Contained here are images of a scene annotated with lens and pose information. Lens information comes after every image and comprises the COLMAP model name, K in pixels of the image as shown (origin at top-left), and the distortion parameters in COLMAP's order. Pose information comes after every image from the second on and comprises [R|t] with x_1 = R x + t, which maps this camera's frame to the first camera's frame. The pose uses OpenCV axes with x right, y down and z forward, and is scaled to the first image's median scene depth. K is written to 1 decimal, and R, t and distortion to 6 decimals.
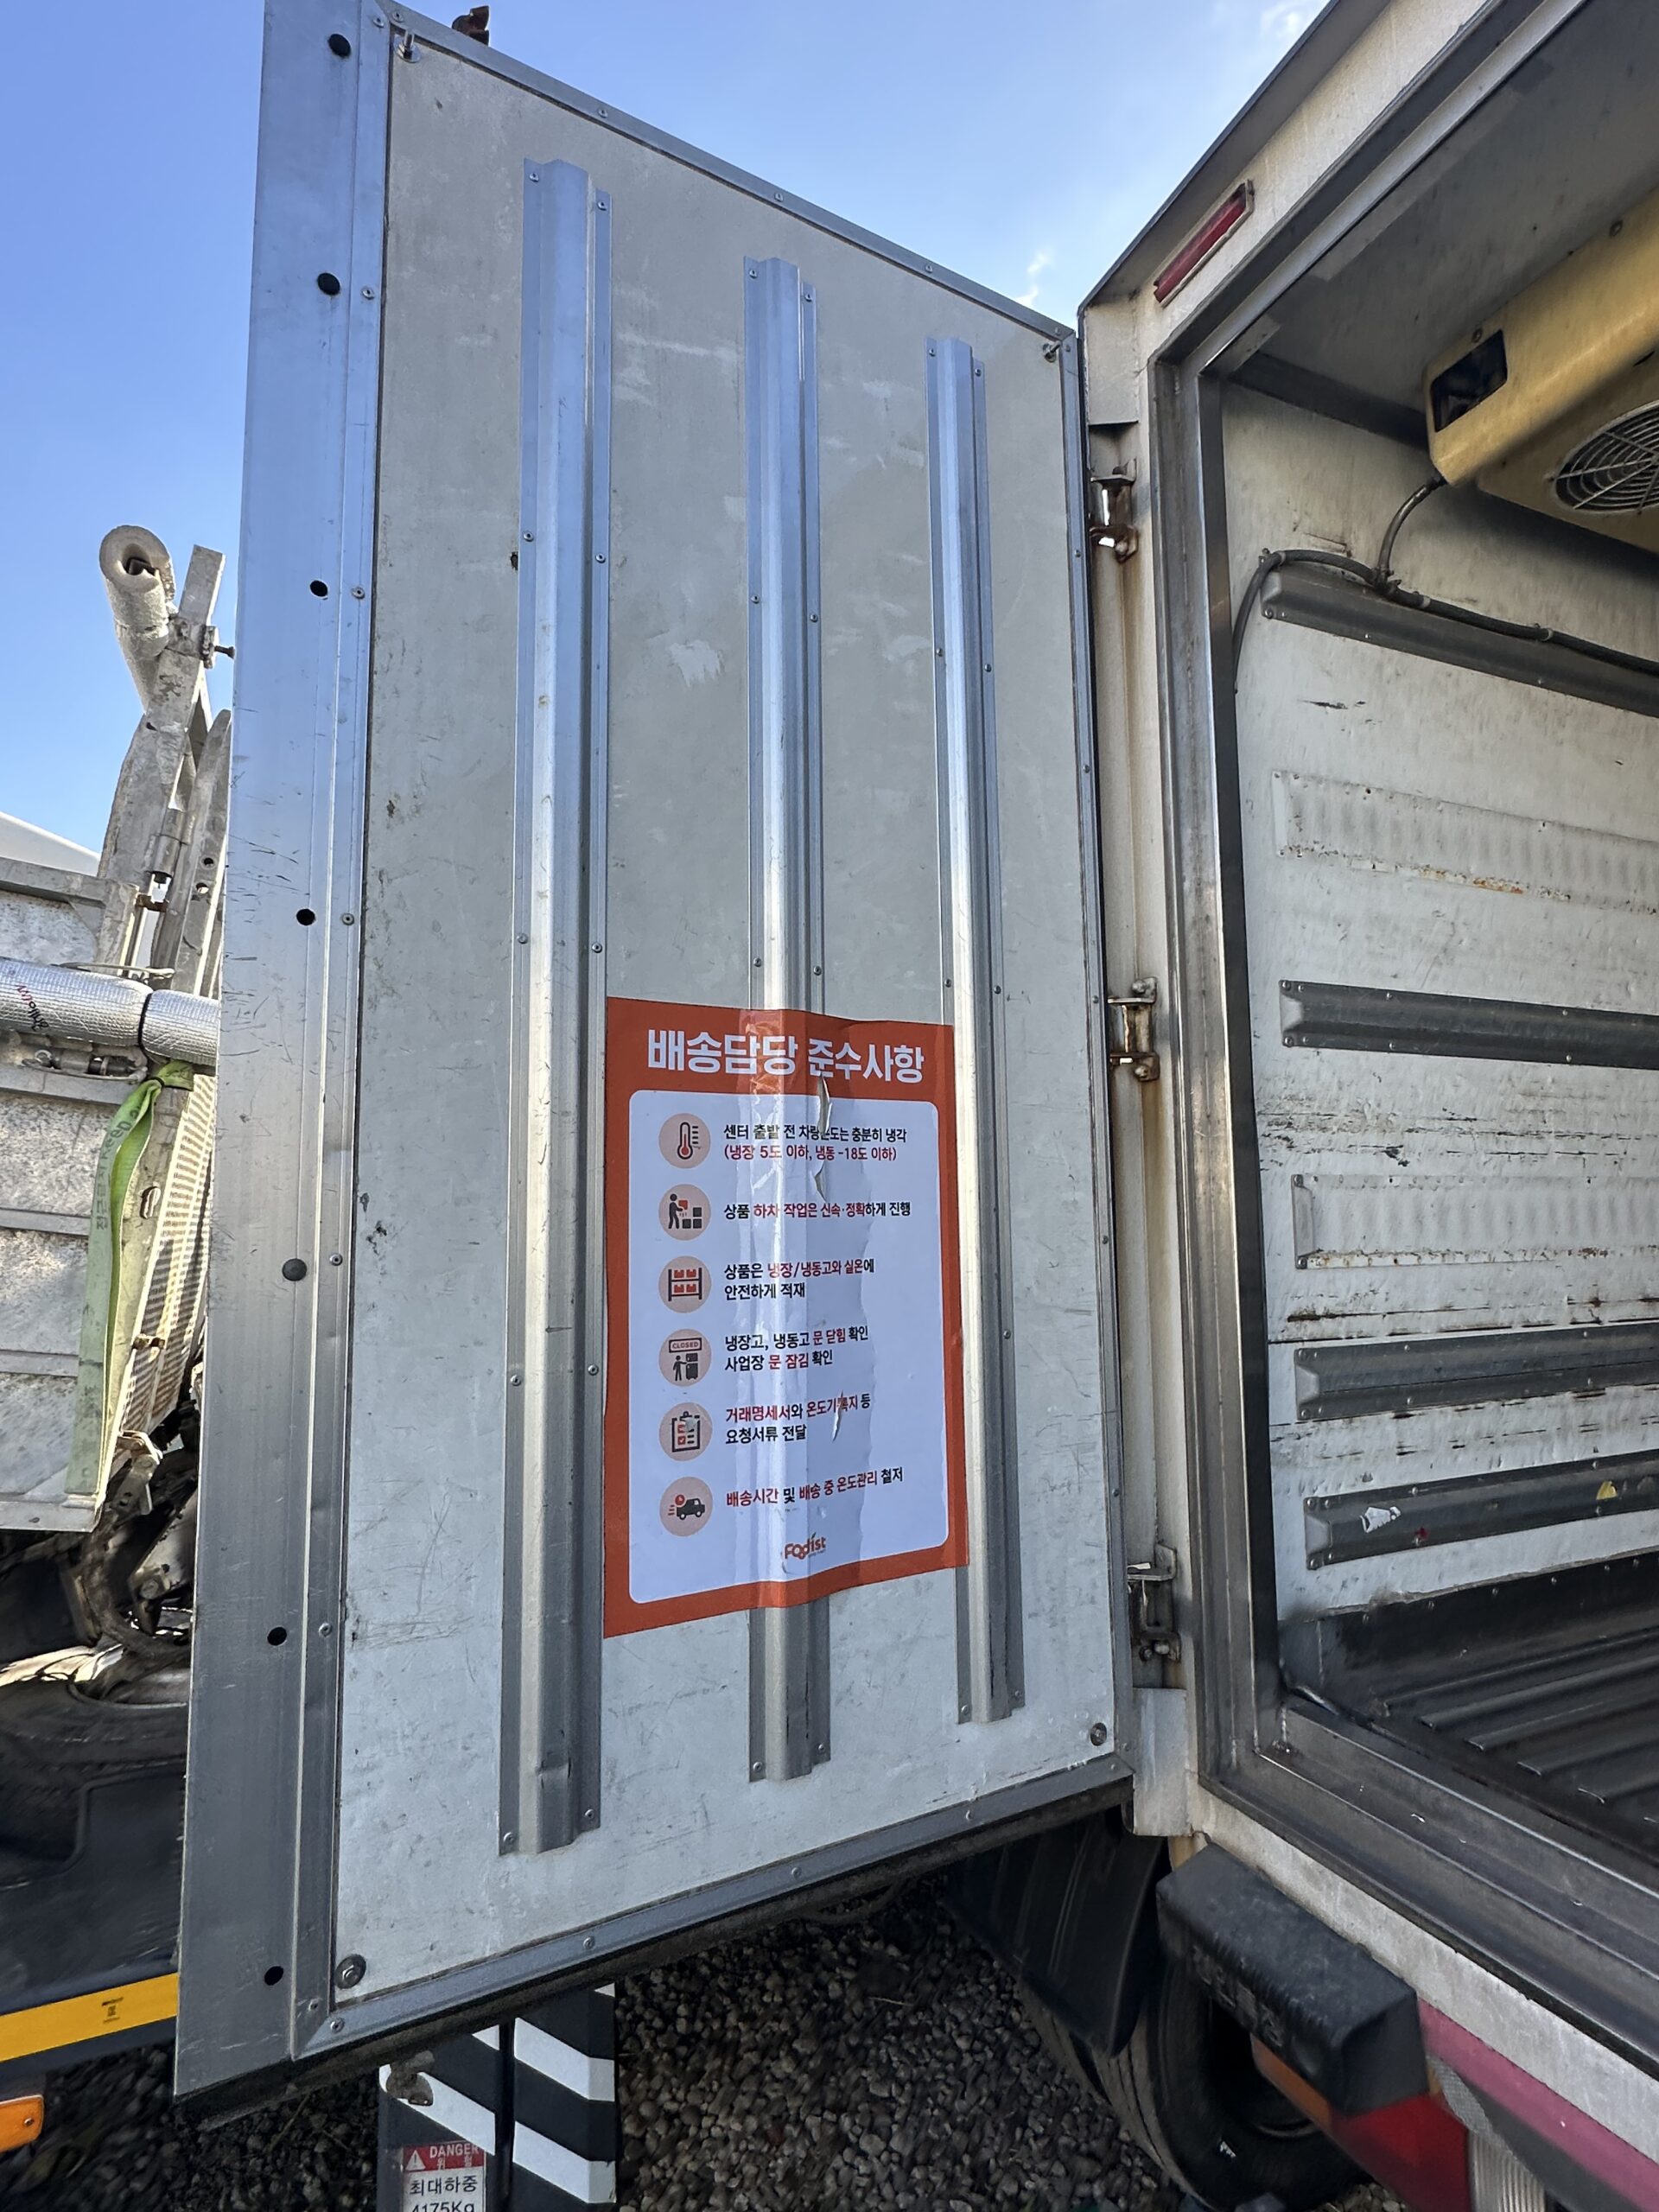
lens RADIAL K [[1160.0, 0, 829.4], [0, 1160.0, 1094.3], [0, 0, 1]] dist [-0.001412, -0.001621]
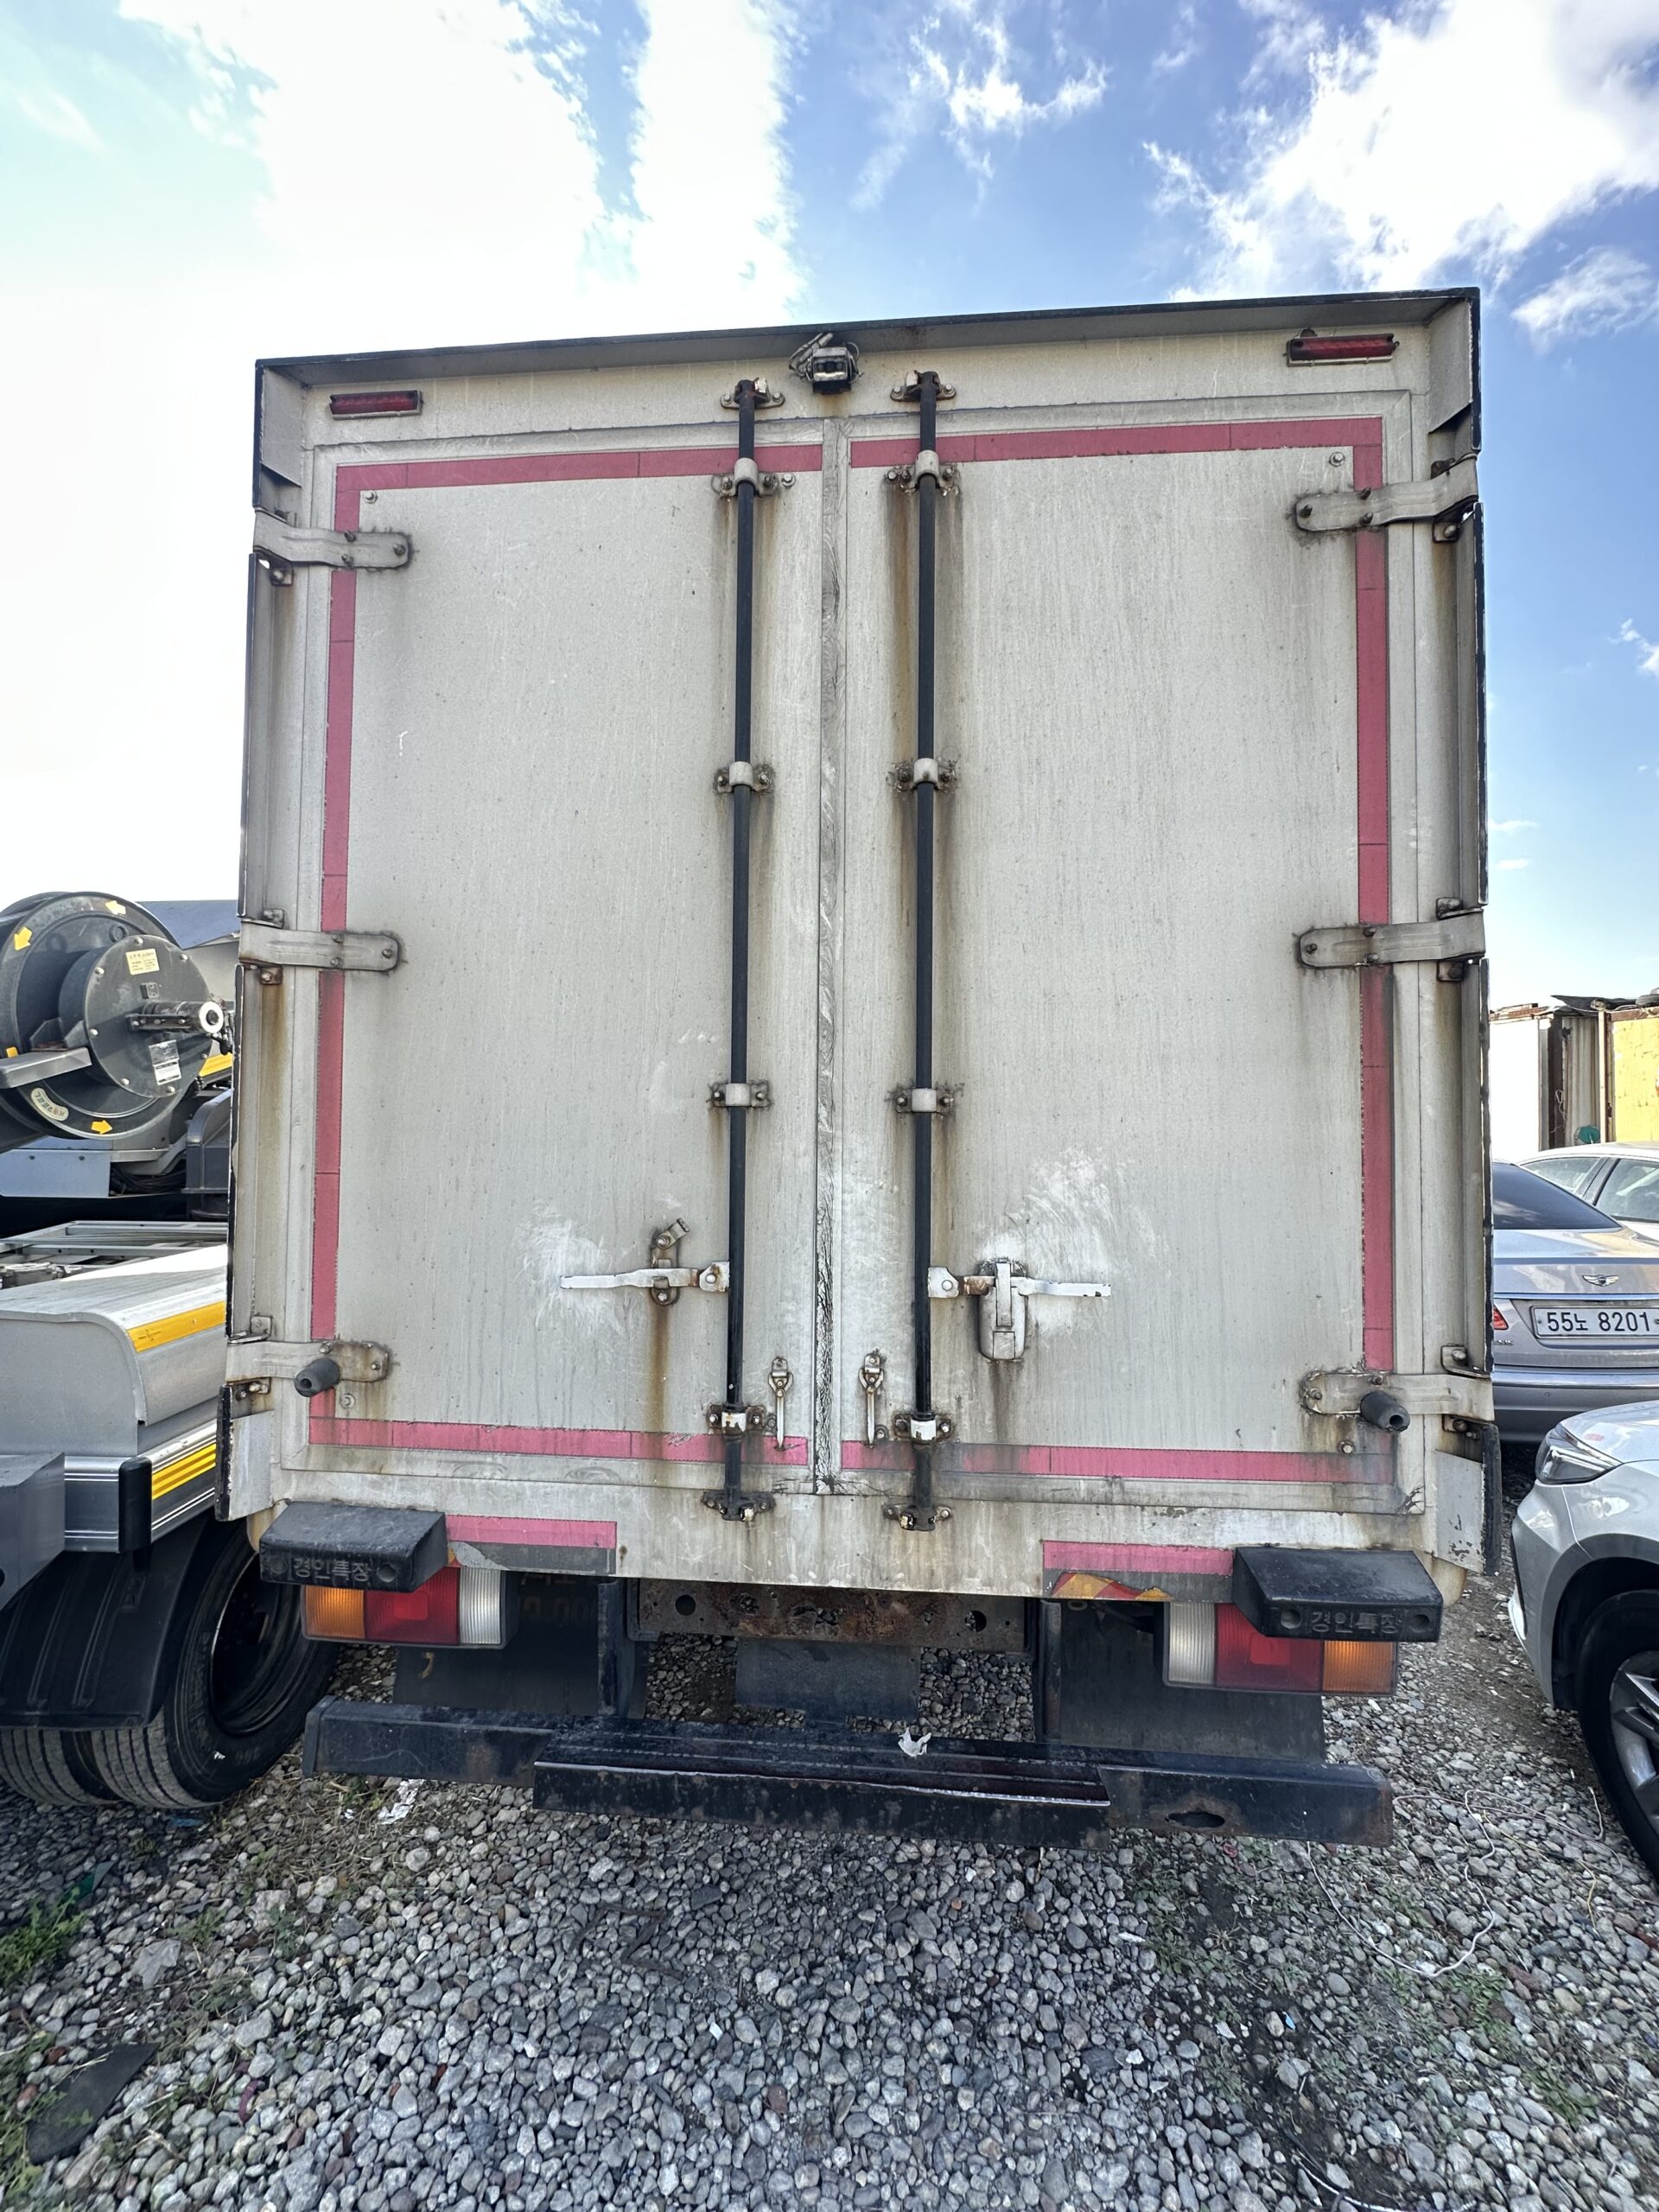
lens RADIAL K [[879.6, 0, 835.0], [0, 879.6, 1106.0], [0, 0, 1]] dist [-0.005753, 0.000926]
pose [[0.458937, 0.038094, 0.887652, -0.319040], [-0.107561, 0.994114, 0.012949, 0.044122], [-0.881934, -0.101420, 0.460333, -0.071098]]
